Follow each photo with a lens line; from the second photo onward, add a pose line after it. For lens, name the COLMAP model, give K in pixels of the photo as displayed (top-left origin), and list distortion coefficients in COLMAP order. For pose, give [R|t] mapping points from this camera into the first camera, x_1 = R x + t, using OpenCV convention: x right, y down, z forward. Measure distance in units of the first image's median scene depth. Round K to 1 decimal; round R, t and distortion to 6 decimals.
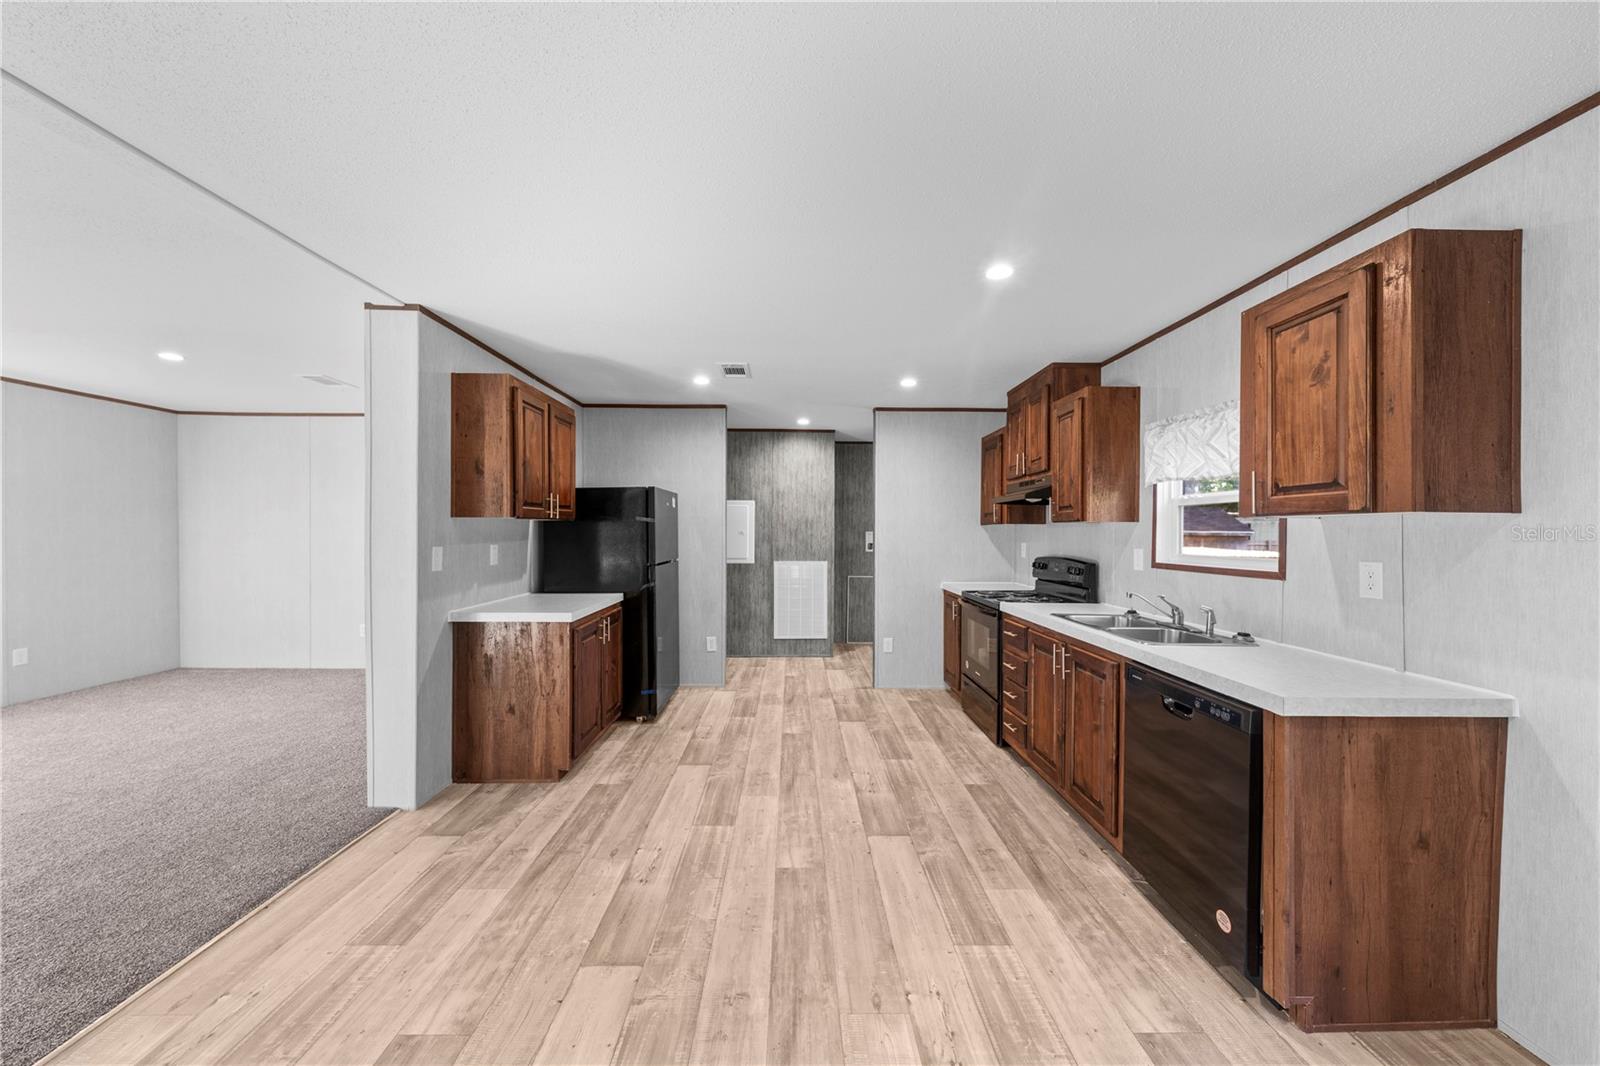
lens RADIAL K [[575.4, 0, 807.0], [0, 575.4, 535.7], [0, 0, 1]] dist [-0.002279, -0.000161]
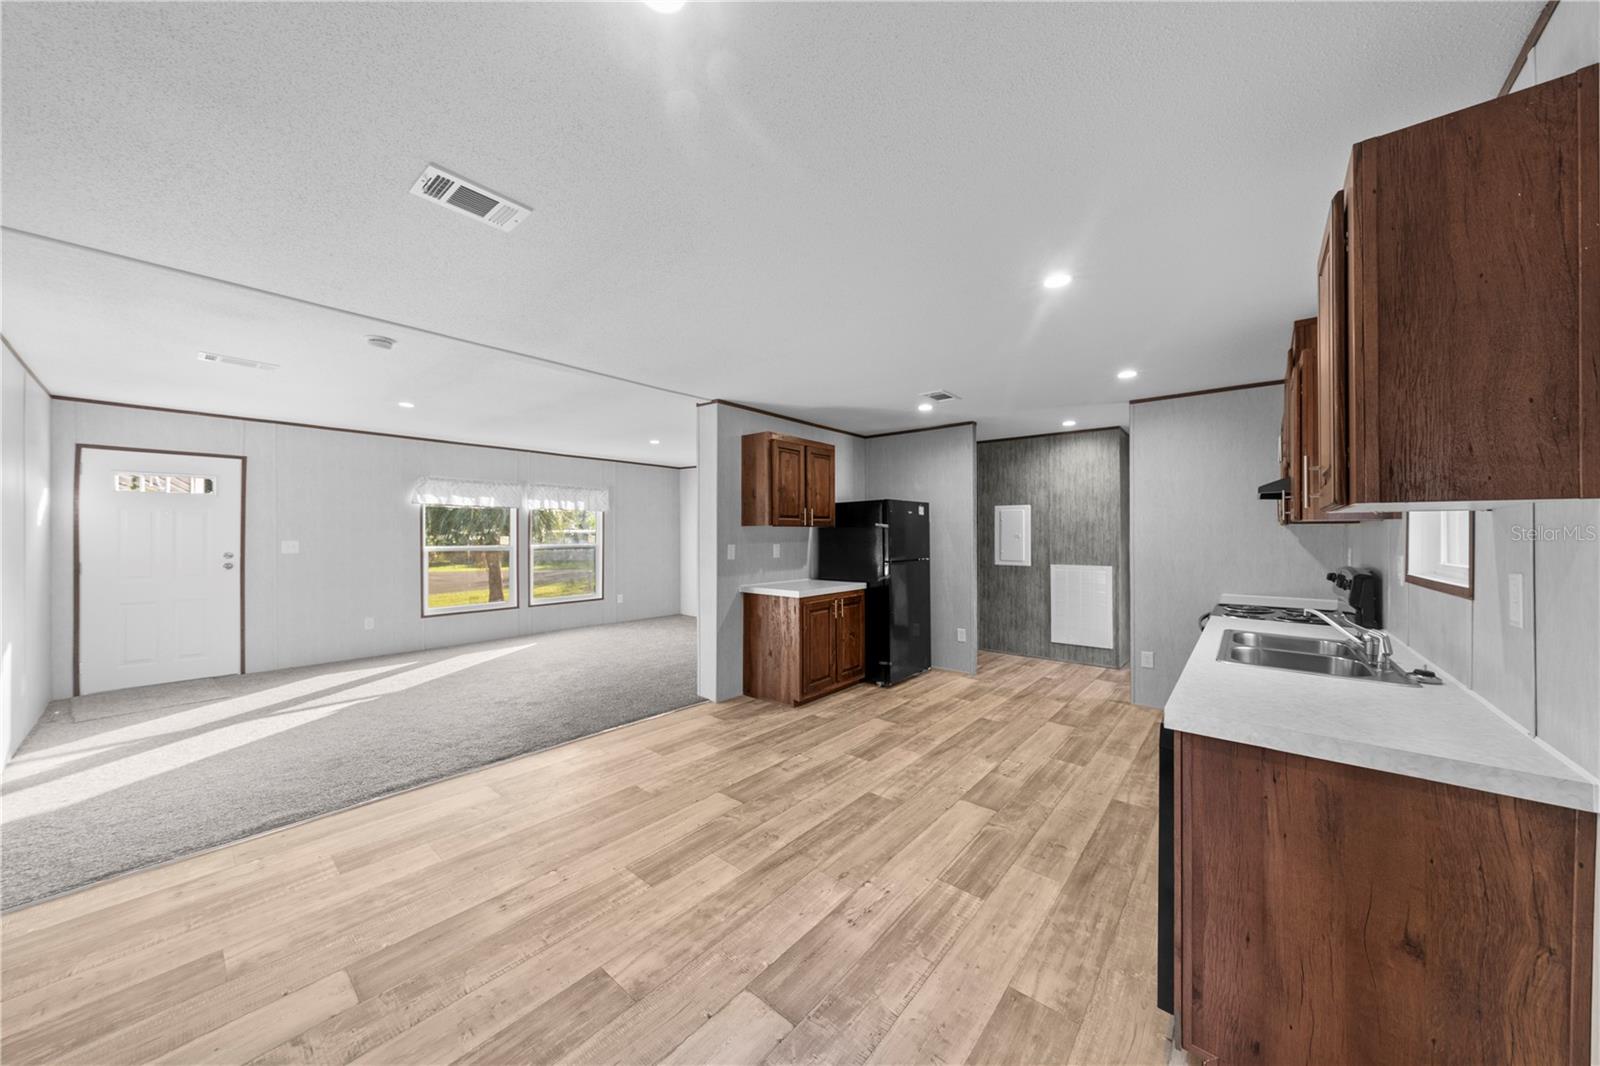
lens RADIAL K [[551.9, 0, 793.9], [0, 551.9, 535.8], [0, 0, 1]] dist [-0.000833, -0.000318]
pose [[0.744391, -0.002511, -0.667739, 0.510167], [-0.003256, 0.999967, -0.007390, 0.005359], [0.667736, 0.007675, 0.744358, -0.037995]]
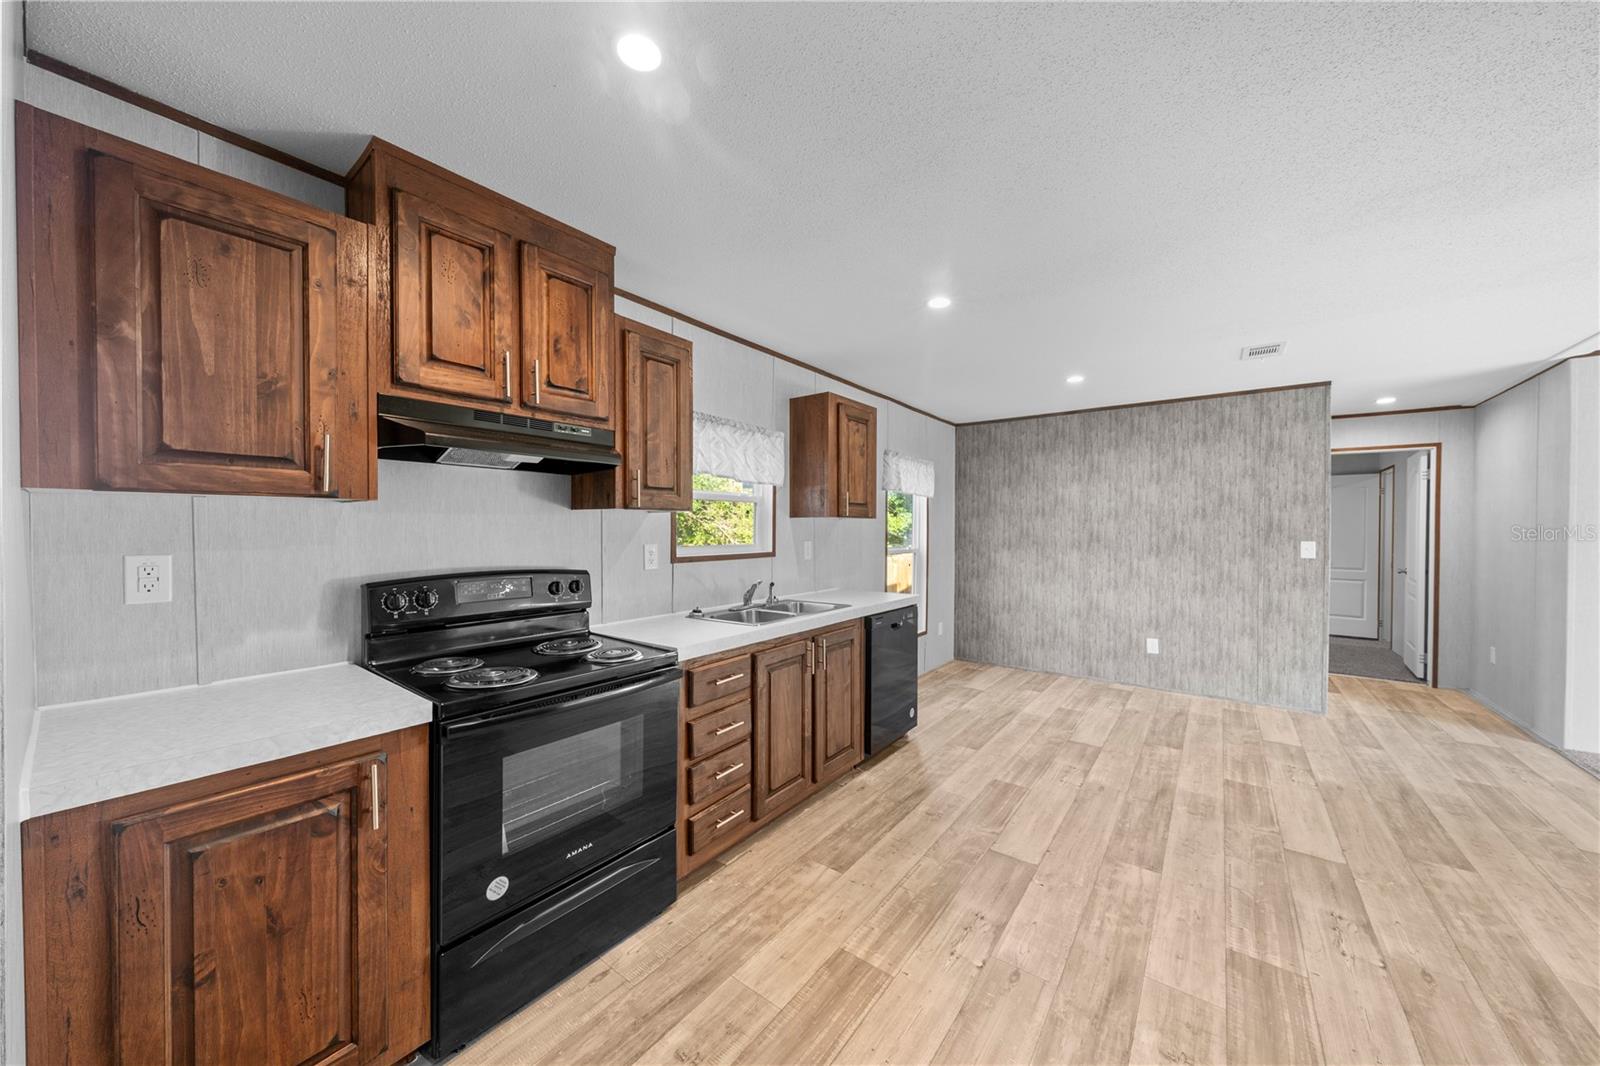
lens RADIAL K [[551.9, 0, 796.9], [0, 551.9, 534.9], [0, 0, 1]] dist [-0.000833, -0.000318]
pose [[-0.776488, -0.016355, 0.629919, -0.118981], [-0.003623, 0.999762, 0.021492, -0.010749], [-0.630121, 0.014406, -0.776363, 1.632853]]
